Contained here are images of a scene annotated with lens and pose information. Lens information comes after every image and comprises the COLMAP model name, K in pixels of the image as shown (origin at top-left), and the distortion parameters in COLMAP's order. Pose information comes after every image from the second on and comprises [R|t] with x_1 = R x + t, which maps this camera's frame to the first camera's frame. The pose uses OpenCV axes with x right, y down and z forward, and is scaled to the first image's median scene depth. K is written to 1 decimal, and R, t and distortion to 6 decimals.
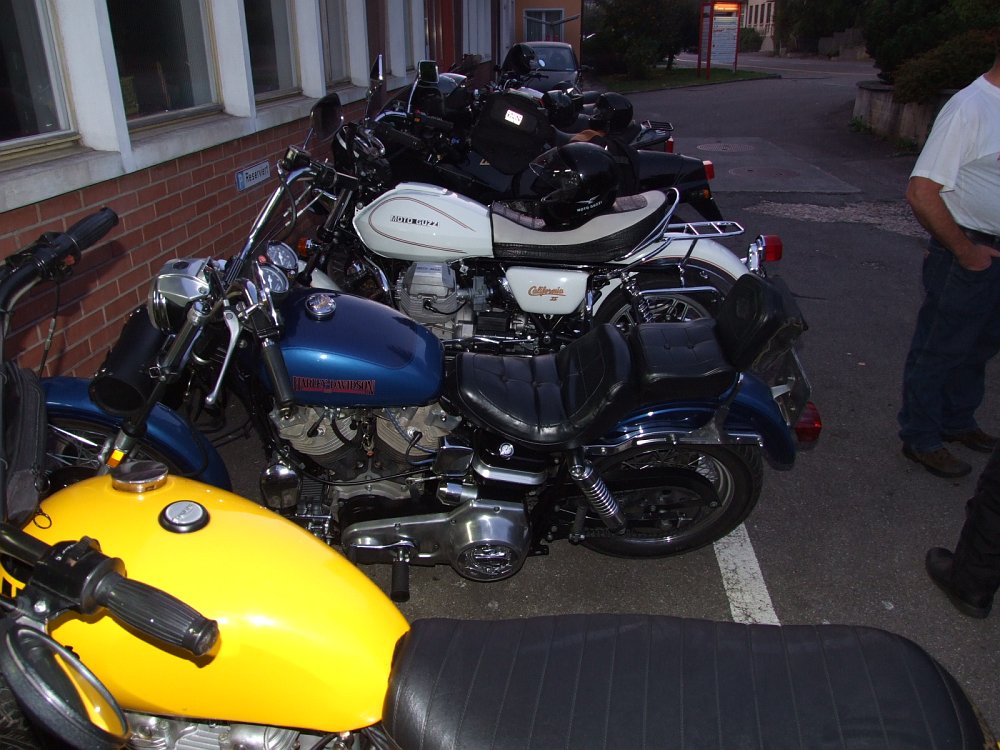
lens RADIAL K [[802.6, 0, 501.6], [0, 802.6, 350.5], [0, 0, 1]] dist [-0.049056, 0.047471]
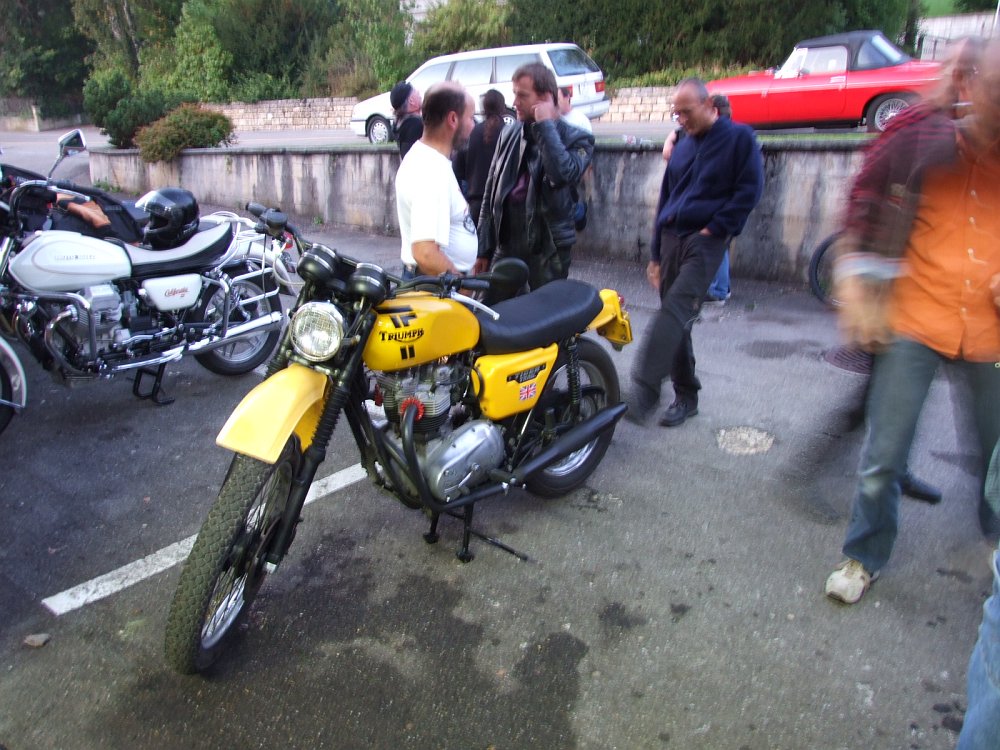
lens RADIAL K [[802.6, 0, 501.6], [0, 802.6, 350.5], [0, 0, 1]] dist [-0.049056, 0.047471]
pose [[0.559528, -0.238097, 0.793876, -0.338973], [0.299597, 0.951183, 0.074119, 0.040644], [-0.772768, 0.196371, 0.603546, -0.116368]]
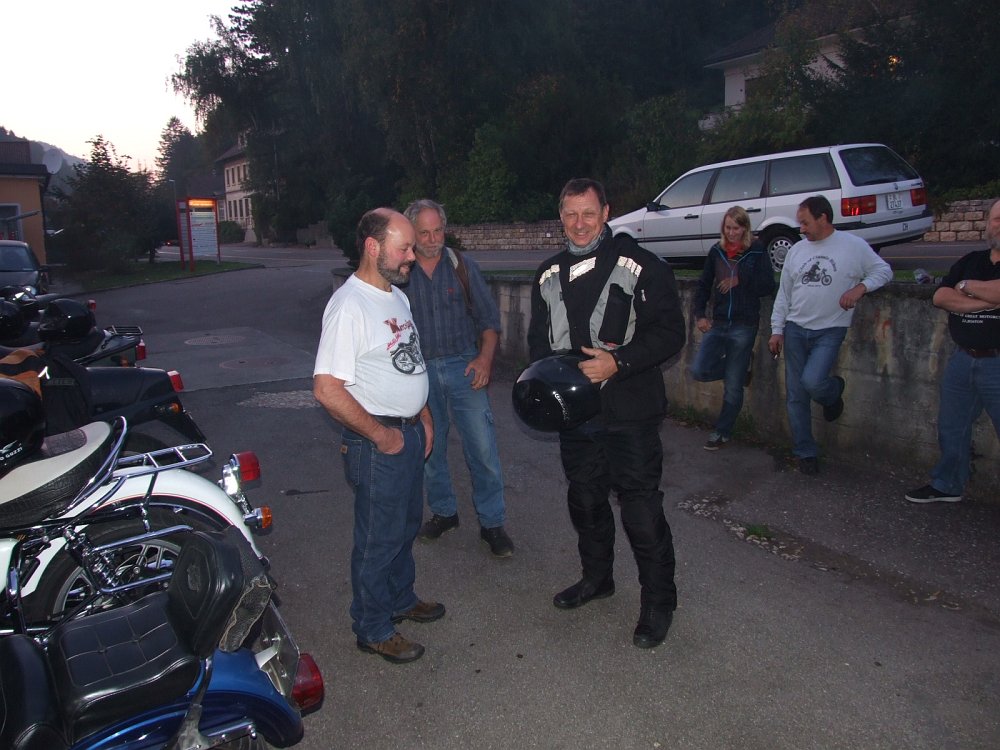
lens RADIAL K [[802.6, 0, 501.6], [0, 802.6, 350.5], [0, 0, 1]] dist [-0.049056, 0.047471]
pose [[0.823787, -0.092850, 0.559244, 0.042110], [0.214762, 0.964081, -0.156288, -0.026430], [-0.524645, 0.248852, 0.814138, 0.043103]]
